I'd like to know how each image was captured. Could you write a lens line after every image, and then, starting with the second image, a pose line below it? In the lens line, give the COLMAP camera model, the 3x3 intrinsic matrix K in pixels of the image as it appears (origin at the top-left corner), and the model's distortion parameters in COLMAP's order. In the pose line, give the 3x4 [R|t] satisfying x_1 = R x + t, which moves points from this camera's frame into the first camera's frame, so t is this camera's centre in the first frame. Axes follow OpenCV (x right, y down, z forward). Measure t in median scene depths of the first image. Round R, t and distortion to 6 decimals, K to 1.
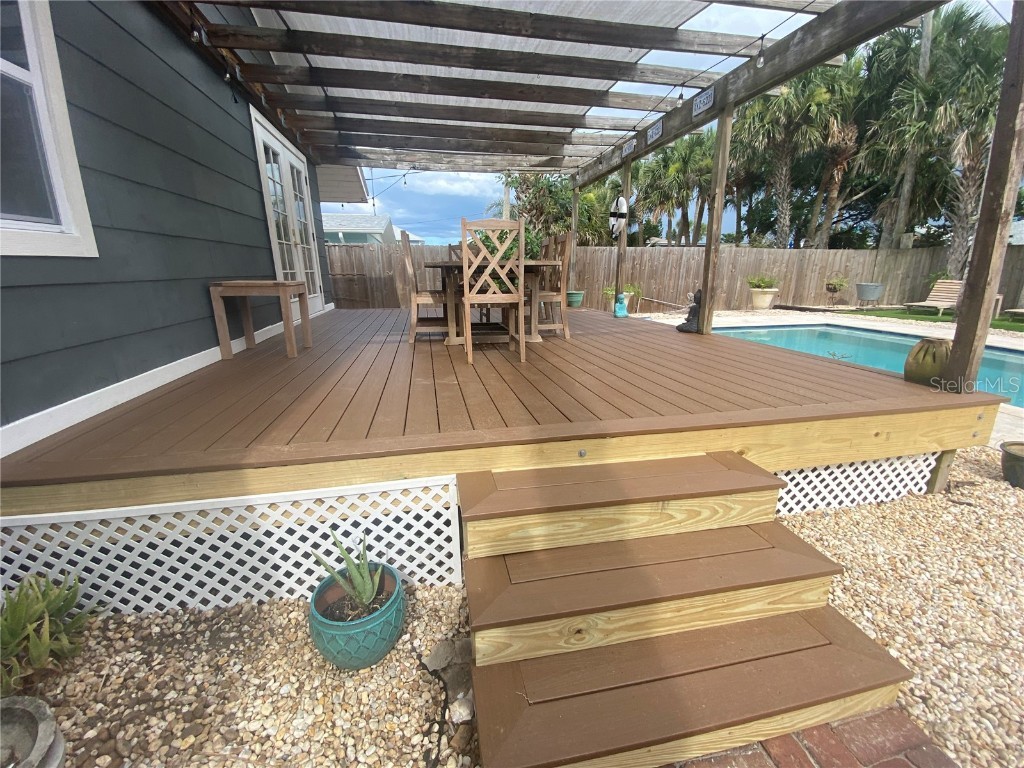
lens RADIAL K [[419.7, 0, 512.0], [0, 419.7, 384.0], [0, 0, 1]] dist [0.016483, -0.018518]
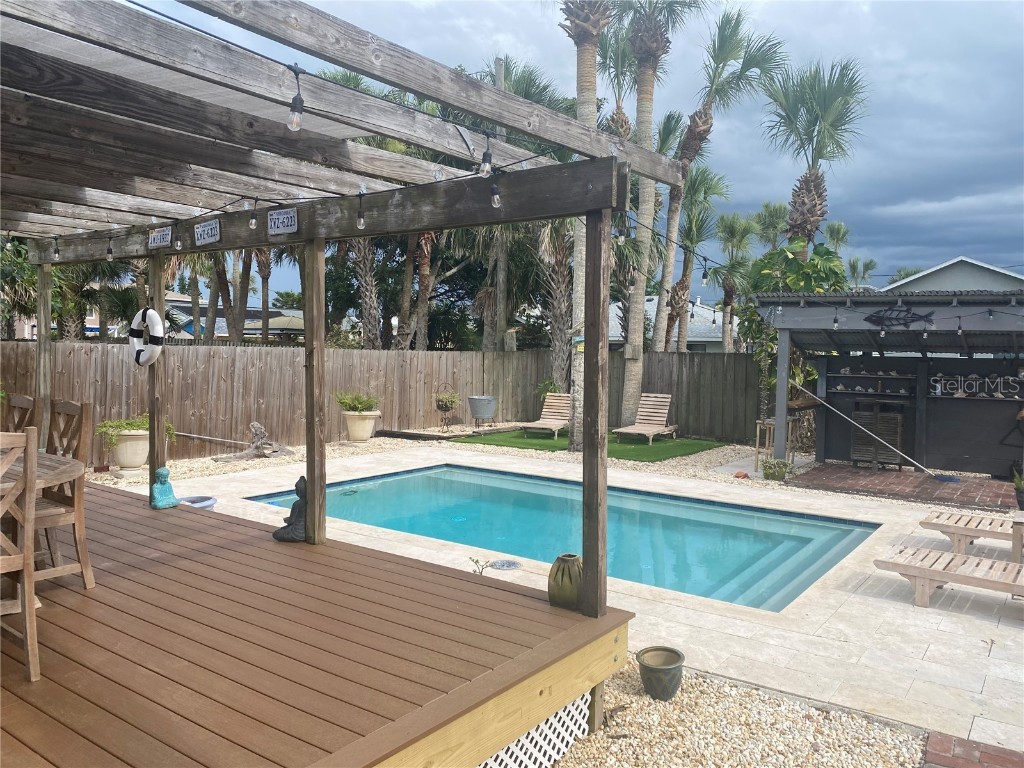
lens RADIAL K [[764.2, 0, 507.0], [0, 764.2, 378.0], [0, 0, 1]] dist [0.078800, -0.131050]
pose [[0.744202, 0.001219, 0.667953, -0.092930], [0.148706, 0.974599, -0.167460, -0.087788], [-0.651191, 0.223953, 0.725118, -0.096258]]
